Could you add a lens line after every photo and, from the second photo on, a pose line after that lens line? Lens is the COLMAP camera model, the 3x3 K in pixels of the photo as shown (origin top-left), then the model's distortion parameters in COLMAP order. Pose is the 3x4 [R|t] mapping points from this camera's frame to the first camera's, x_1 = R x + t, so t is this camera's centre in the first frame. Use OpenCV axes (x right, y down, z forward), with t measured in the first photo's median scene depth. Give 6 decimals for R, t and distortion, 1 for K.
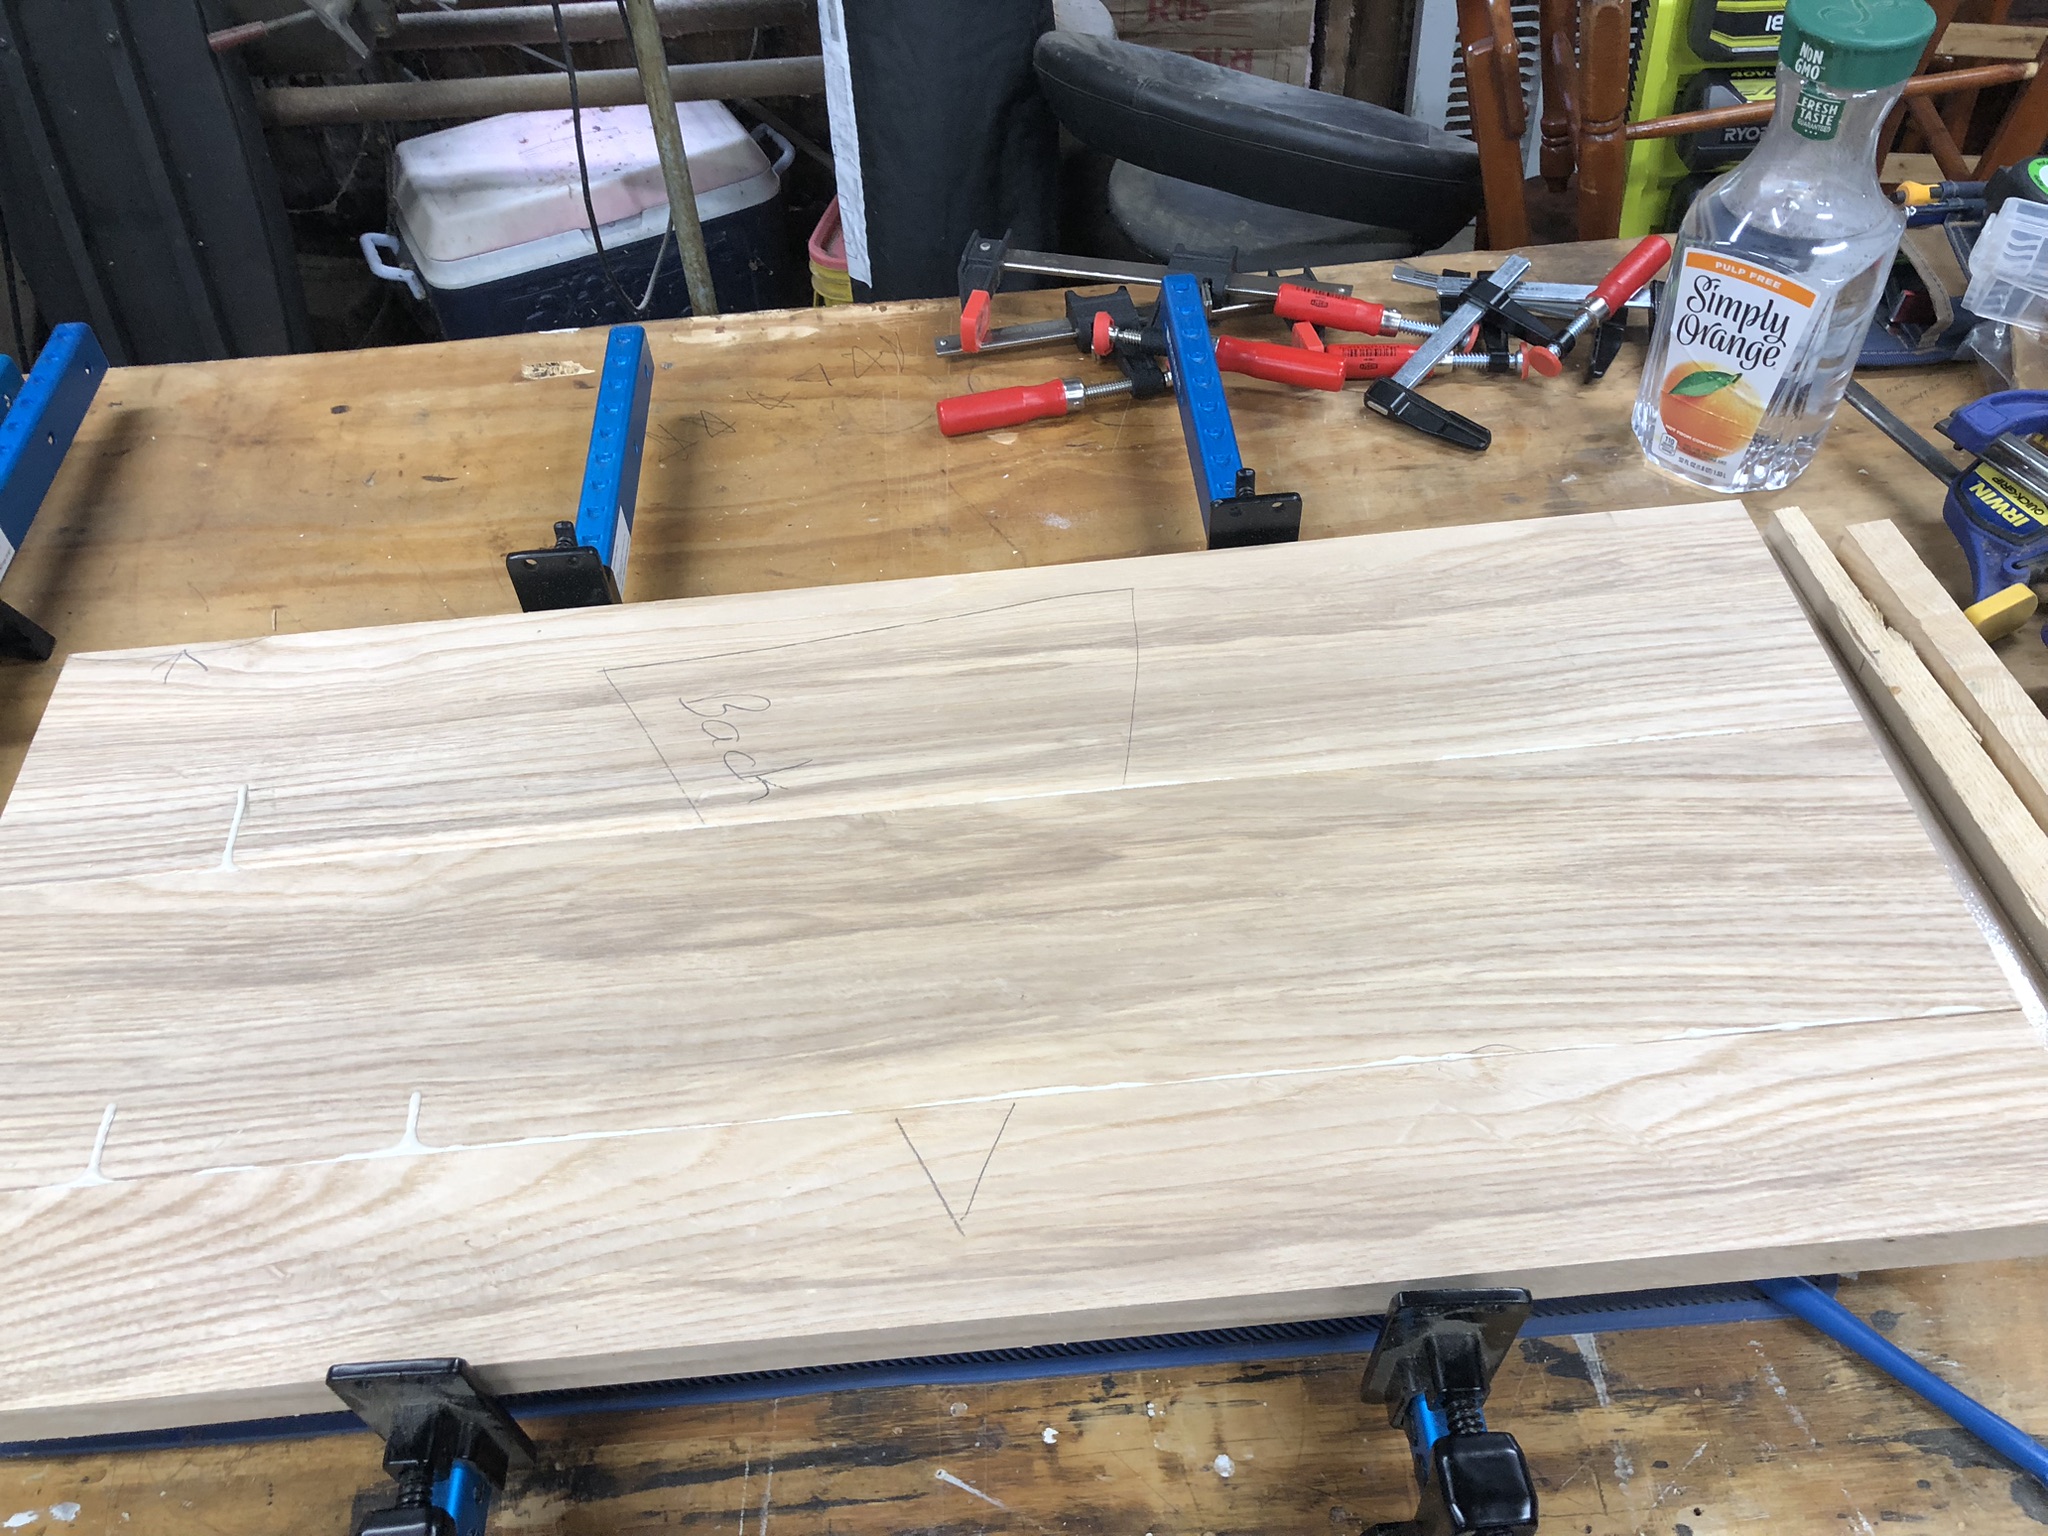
lens RADIAL K [[1716.2, 0, 1039.2], [0, 1716.2, 769.4], [0, 0, 1]] dist [0.018304, 0.008300]
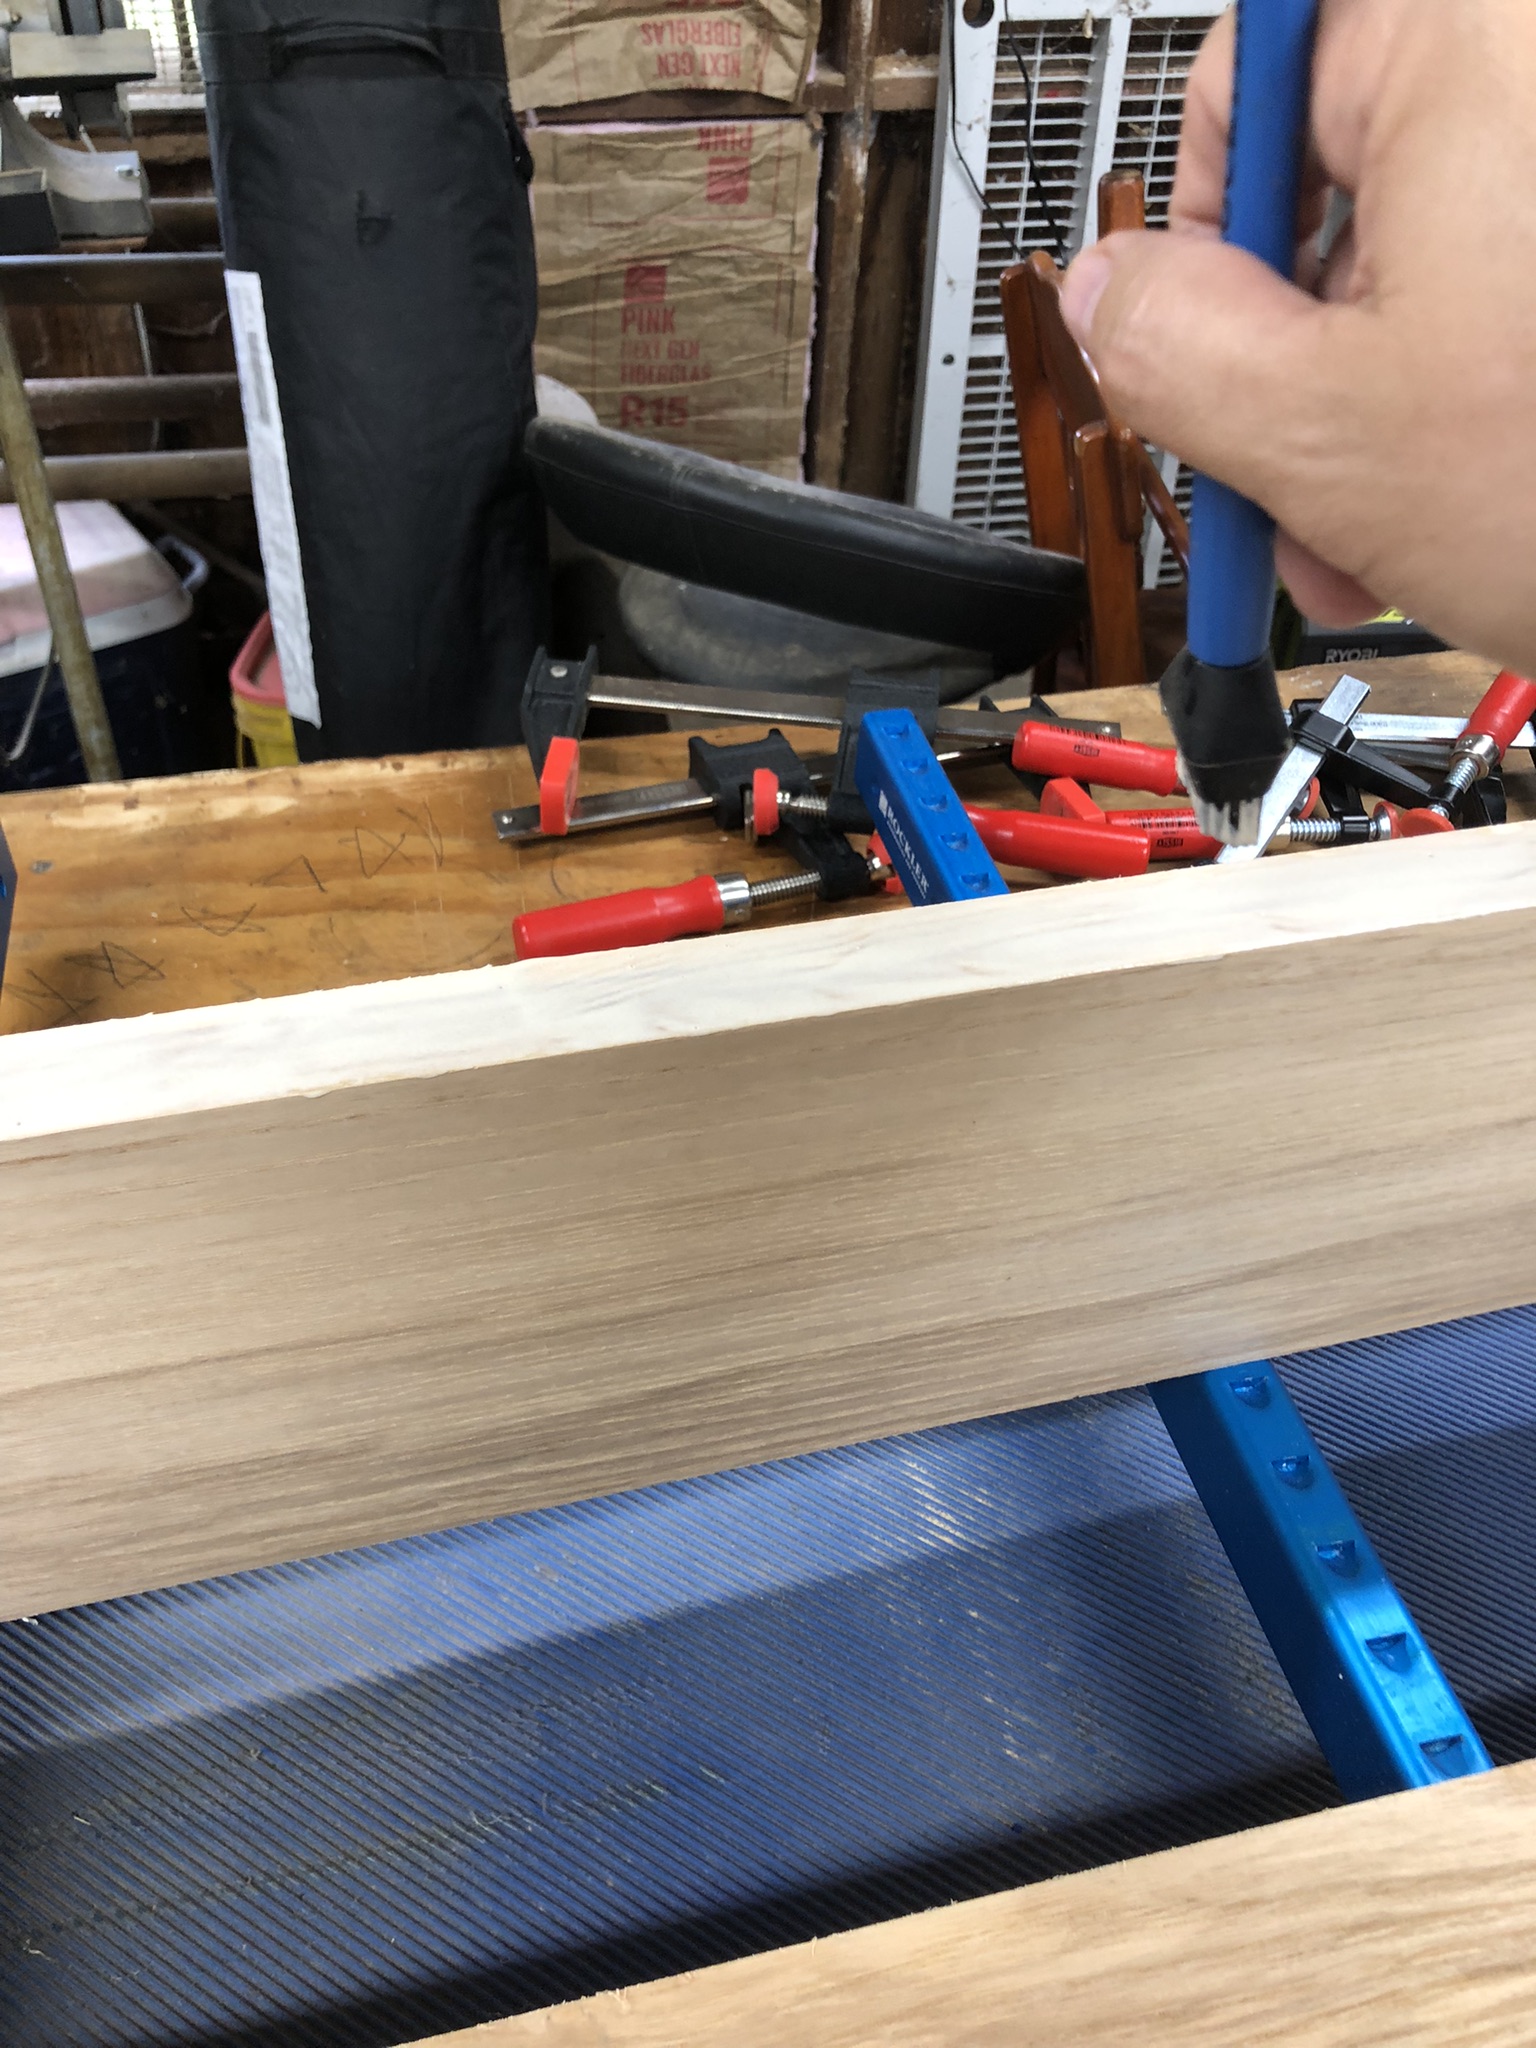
lens RADIAL K [[1716.2, 0, 767.9], [0, 1716.2, 1022.6], [0, 0, 1]] dist [0.018304, 0.008300]
pose [[0.983517, -0.044085, 0.175358, -0.072491], [0.060870, 0.993941, -0.091517, -0.107137], [-0.170261, 0.100683, 0.980242, 0.362244]]
